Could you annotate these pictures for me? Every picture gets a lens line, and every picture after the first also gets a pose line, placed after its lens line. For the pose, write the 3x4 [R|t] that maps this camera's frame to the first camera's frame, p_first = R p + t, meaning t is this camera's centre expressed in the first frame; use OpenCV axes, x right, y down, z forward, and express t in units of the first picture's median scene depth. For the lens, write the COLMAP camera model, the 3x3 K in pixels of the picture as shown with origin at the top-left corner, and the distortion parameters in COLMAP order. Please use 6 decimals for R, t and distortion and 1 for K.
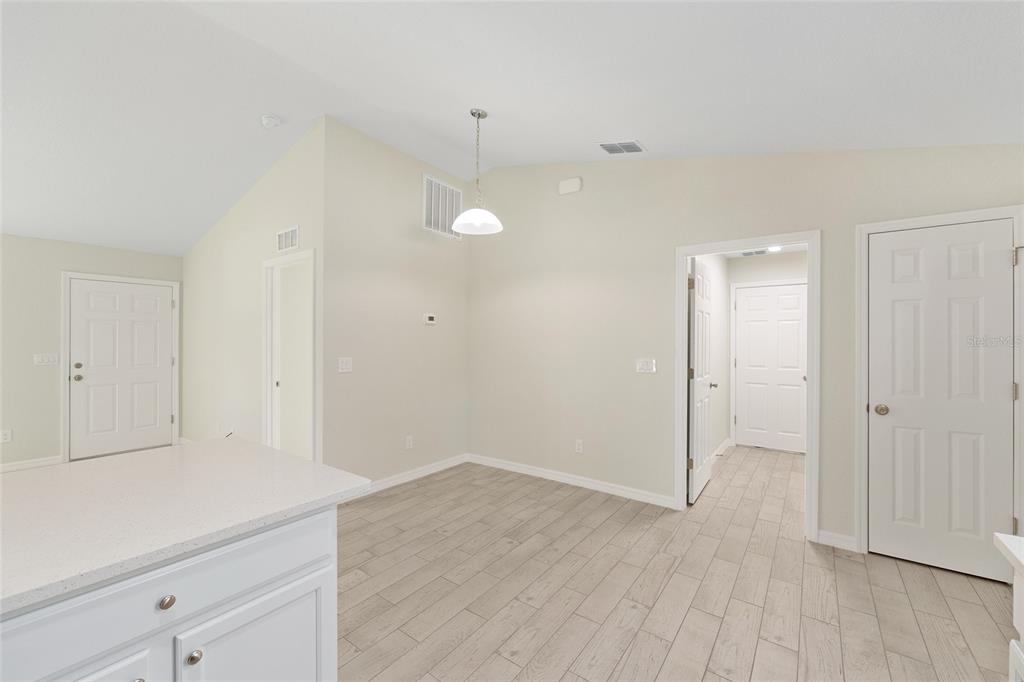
lens RADIAL K [[412.0, 0, 519.2], [0, 412.0, 341.2], [0, 0, 1]] dist [-0.001711, 0.000157]
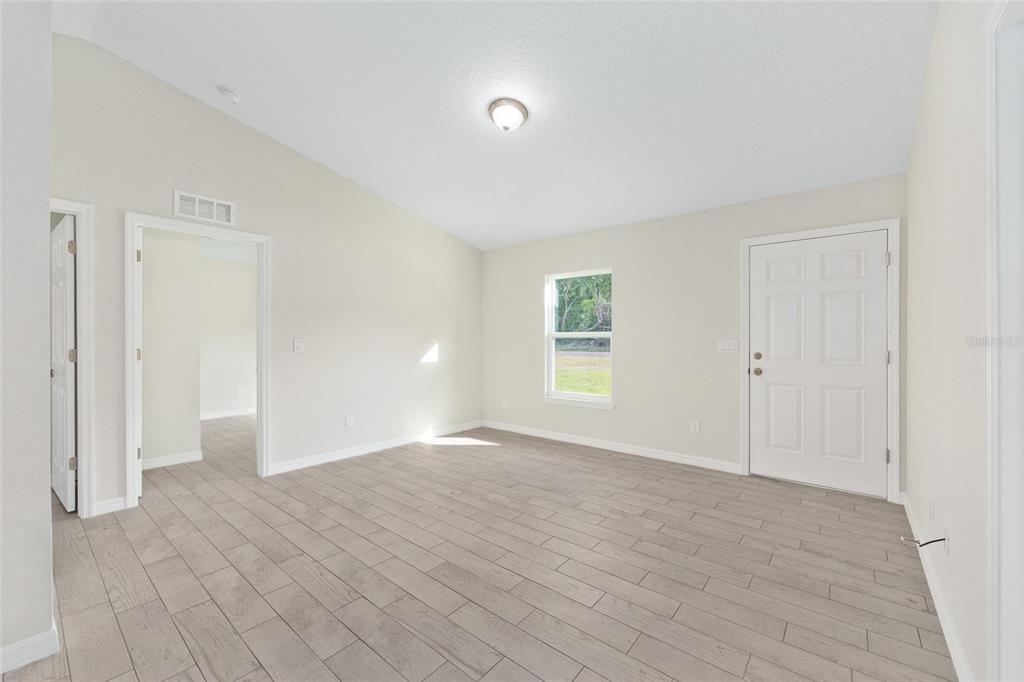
lens RADIAL K [[412.0, 0, 513.2], [0, 412.0, 339.4], [0, 0, 1]] dist [-0.001711, 0.000157]
pose [[-0.060904, -0.002094, -0.998141, -0.305776], [0.000569, 0.999998, -0.002132, 0.035033], [0.998143, -0.000698, -0.060903, 0.686786]]
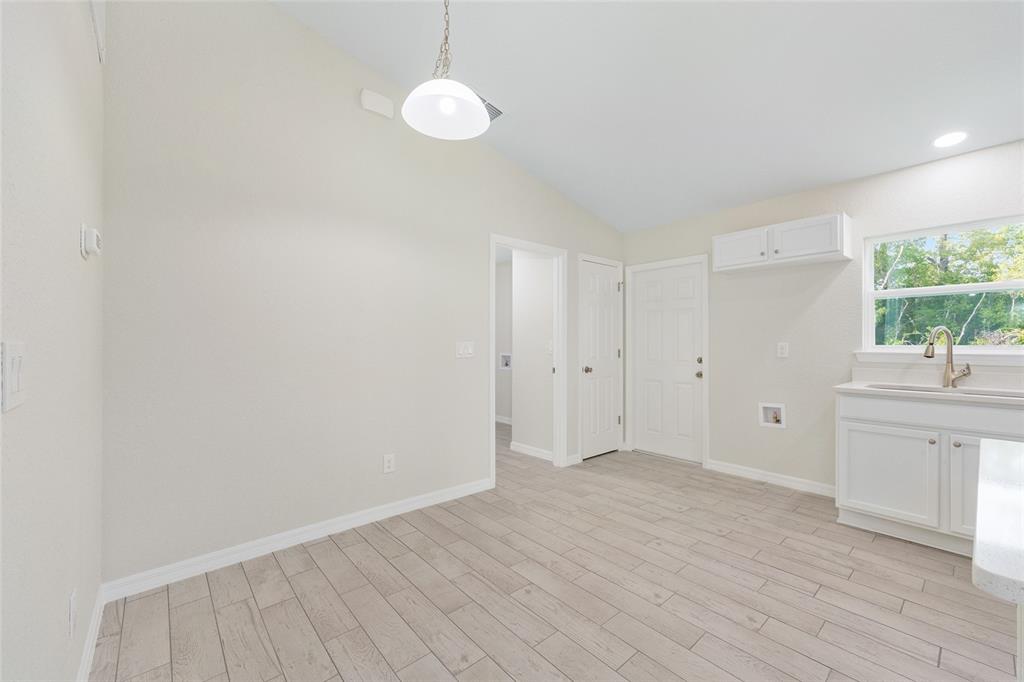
lens RADIAL K [[412.0, 0, 512.9], [0, 412.0, 341.8], [0, 0, 1]] dist [-0.001711, 0.000157]
pose [[0.228869, -0.002922, 0.973453, -0.515760], [0.000638, 0.999996, 0.002852, 0.036272], [-0.973457, -0.000031, 0.228870, 0.613052]]
